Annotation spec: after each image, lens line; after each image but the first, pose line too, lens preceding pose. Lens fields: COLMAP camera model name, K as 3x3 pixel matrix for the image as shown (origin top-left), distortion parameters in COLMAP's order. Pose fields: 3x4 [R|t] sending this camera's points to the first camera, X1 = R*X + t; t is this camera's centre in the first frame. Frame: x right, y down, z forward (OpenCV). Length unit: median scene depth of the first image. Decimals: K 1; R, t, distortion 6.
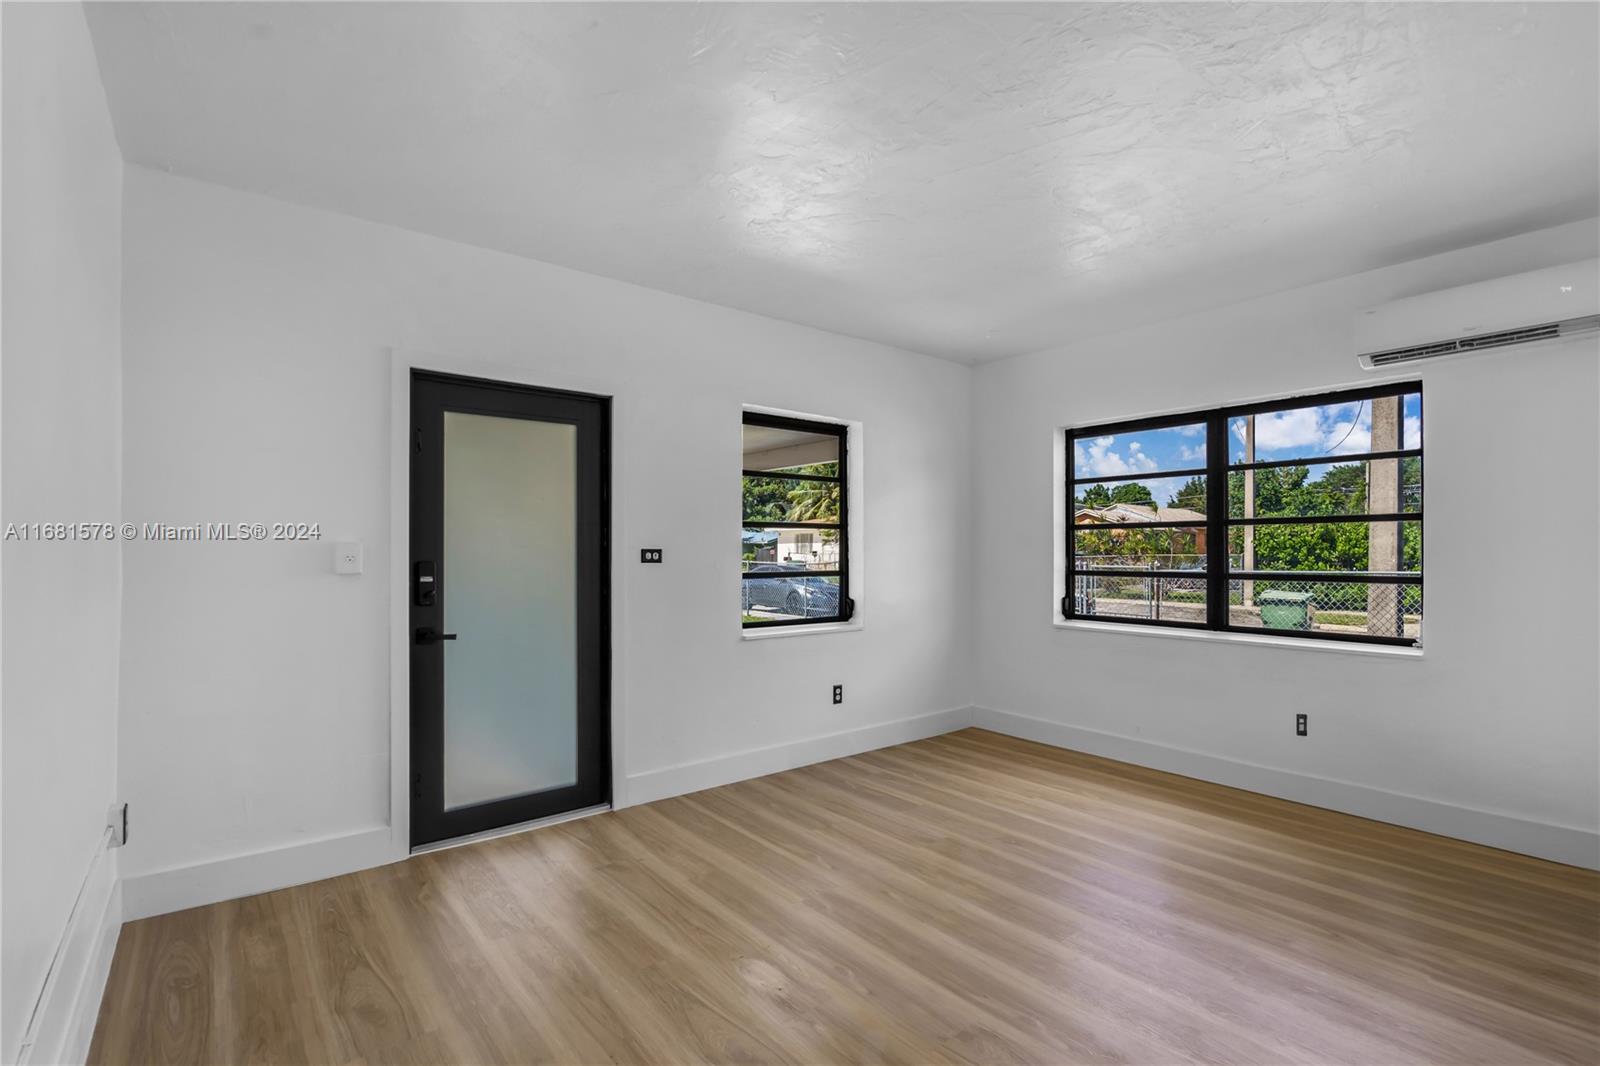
lens RADIAL K [[737.2, 0, 791.8], [0, 737.2, 551.2], [0, 0, 1]] dist [-0.001711, 0.000081]
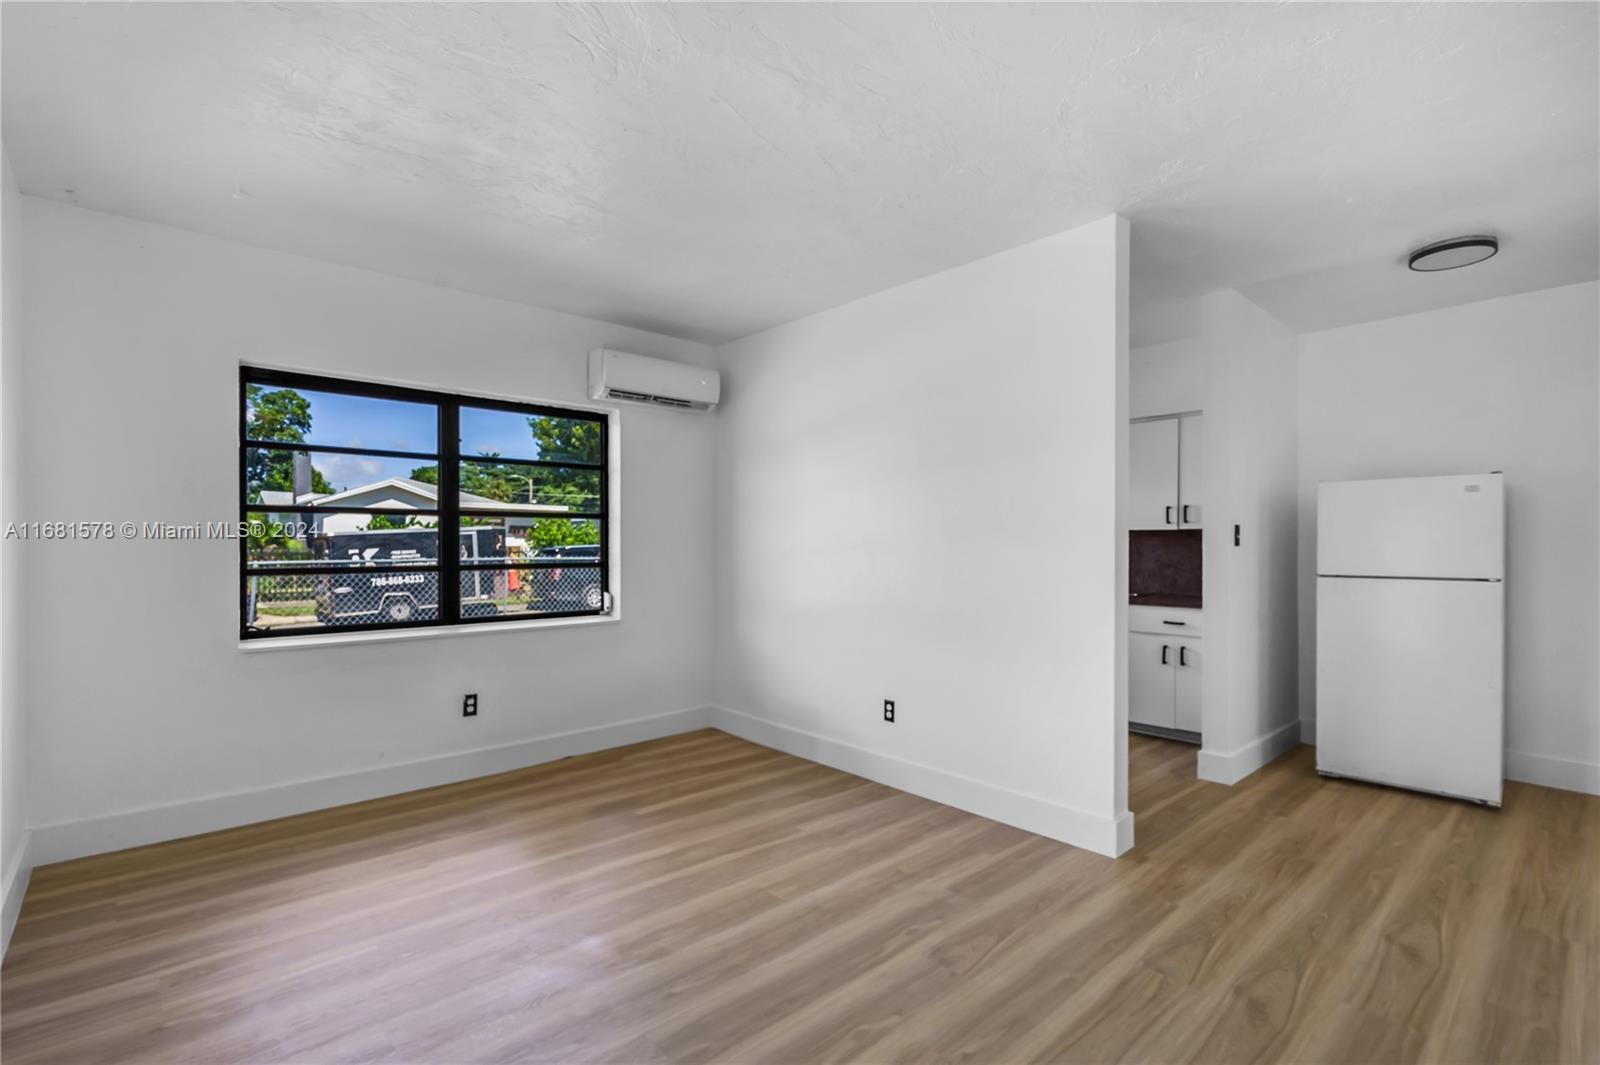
lens RADIAL K [[737.2, 0, 791.8], [0, 737.2, 550.7], [0, 0, 1]] dist [-0.001711, 0.000081]
pose [[-0.057925, -0.007008, 0.998296, -0.454012], [0.004810, 0.999962, 0.007299, 0.006664], [-0.998309, 0.005224, -0.057889, 0.672053]]
